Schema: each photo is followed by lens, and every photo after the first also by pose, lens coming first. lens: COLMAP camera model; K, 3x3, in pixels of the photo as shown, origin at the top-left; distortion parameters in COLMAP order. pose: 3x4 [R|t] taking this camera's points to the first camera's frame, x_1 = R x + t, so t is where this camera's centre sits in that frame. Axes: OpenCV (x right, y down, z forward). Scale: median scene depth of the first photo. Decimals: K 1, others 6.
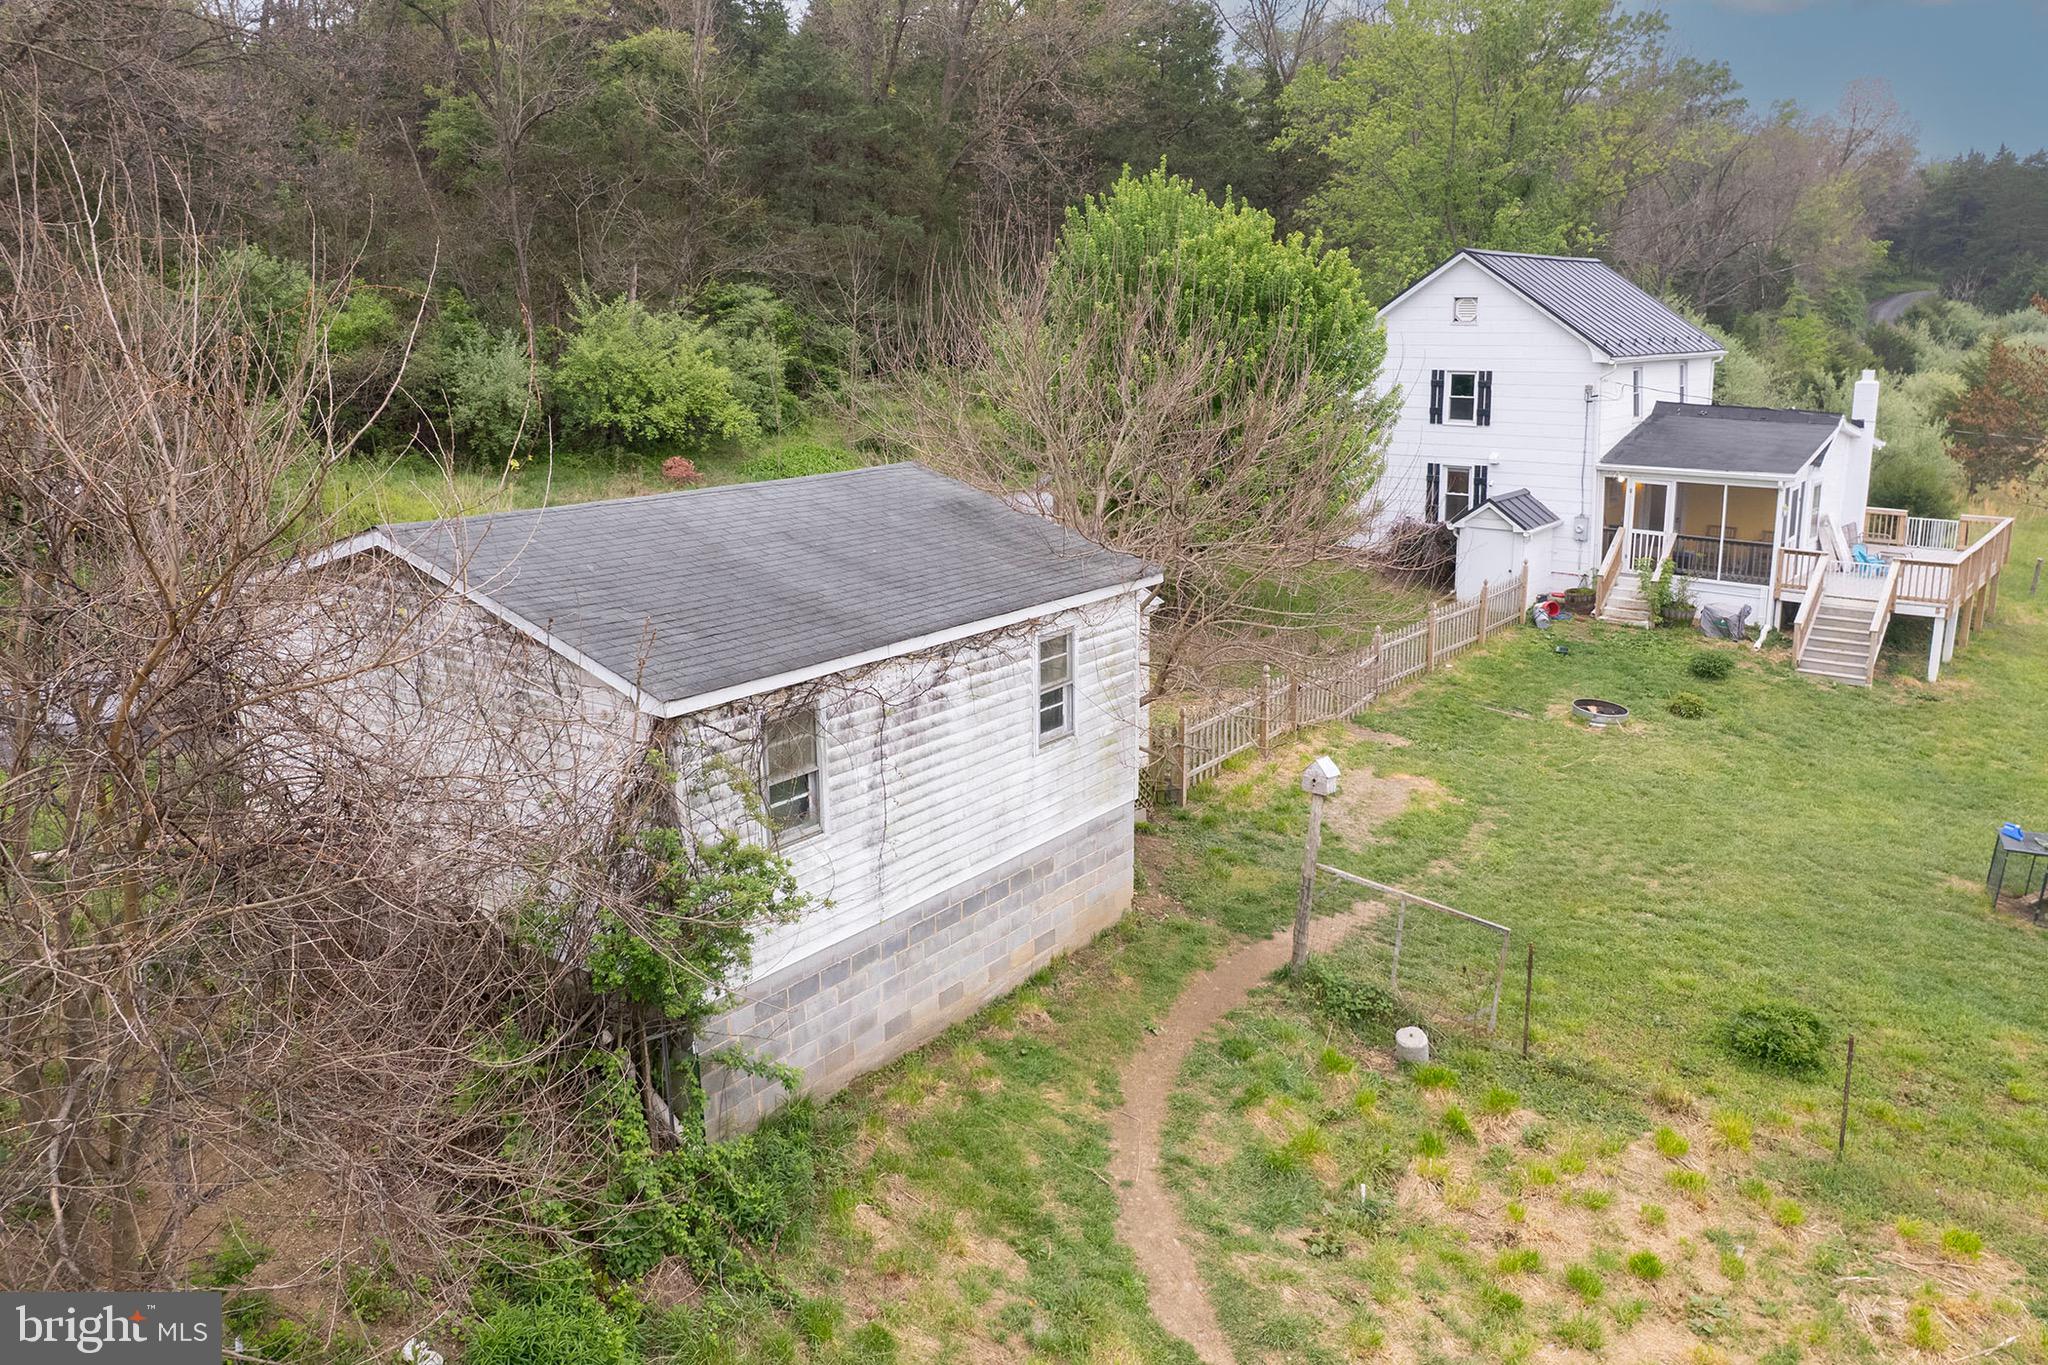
lens RADIAL K [[1488.5, 0, 1023.7], [0, 1488.5, 587.6], [0, 0, 1]] dist [-0.009713, 0.003820]
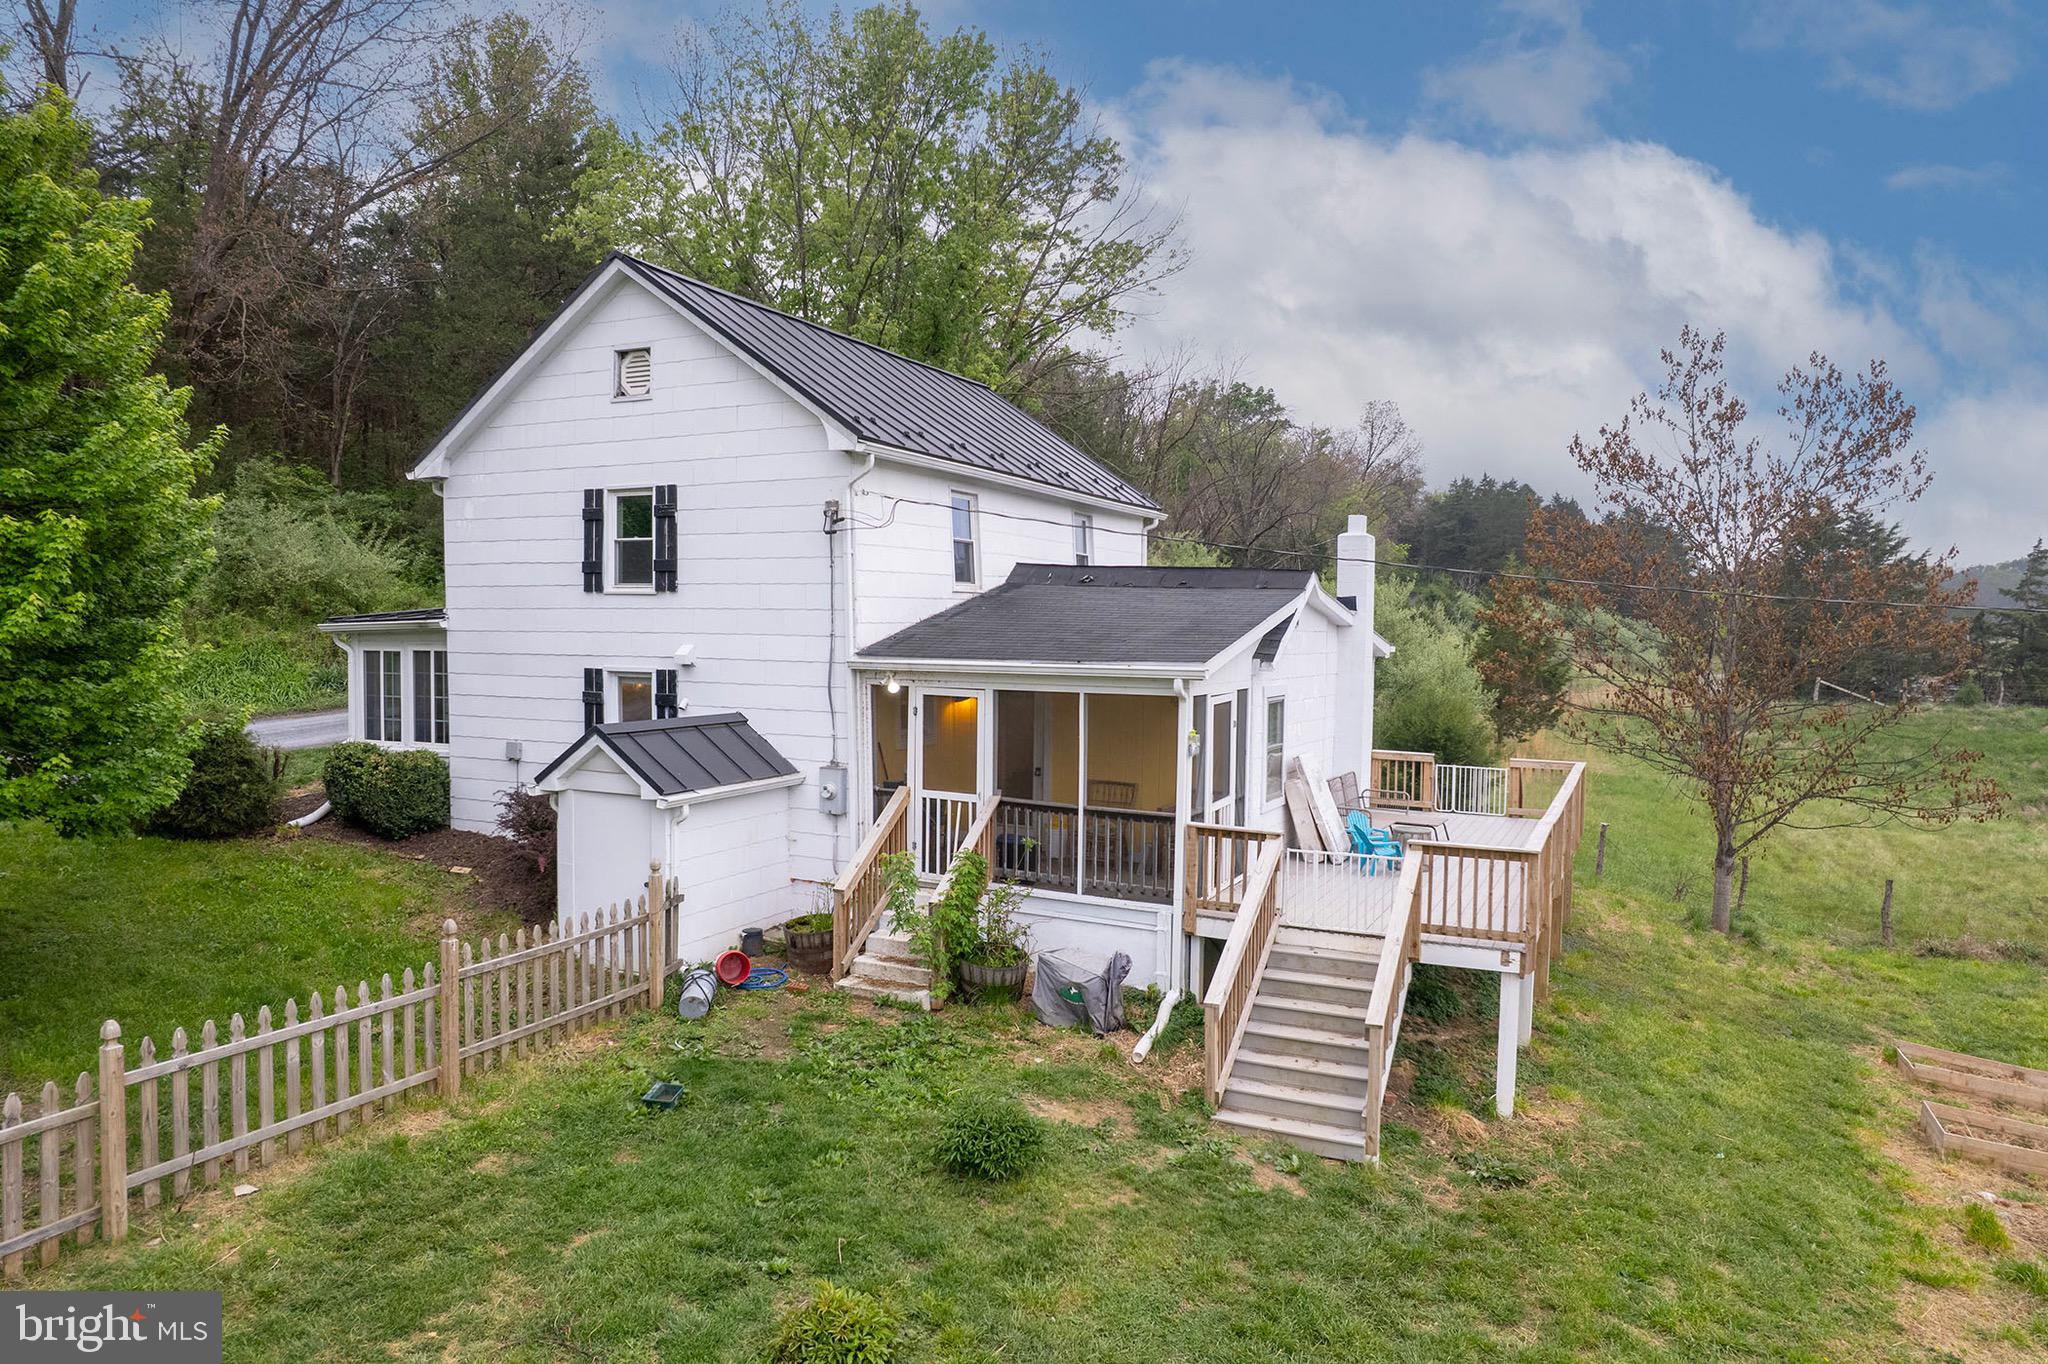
lens RADIAL K [[1270.0, 0, 1024.0], [0, 1270.0, 682.0], [0, 0, 1]] dist [-0.022198, 0.023019]
pose [[0.975523, 0.002747, 0.219879, 0.358308], [0.026479, 0.991179, -0.129860, -0.019772], [-0.218296, 0.132503, 0.966845, 0.598467]]
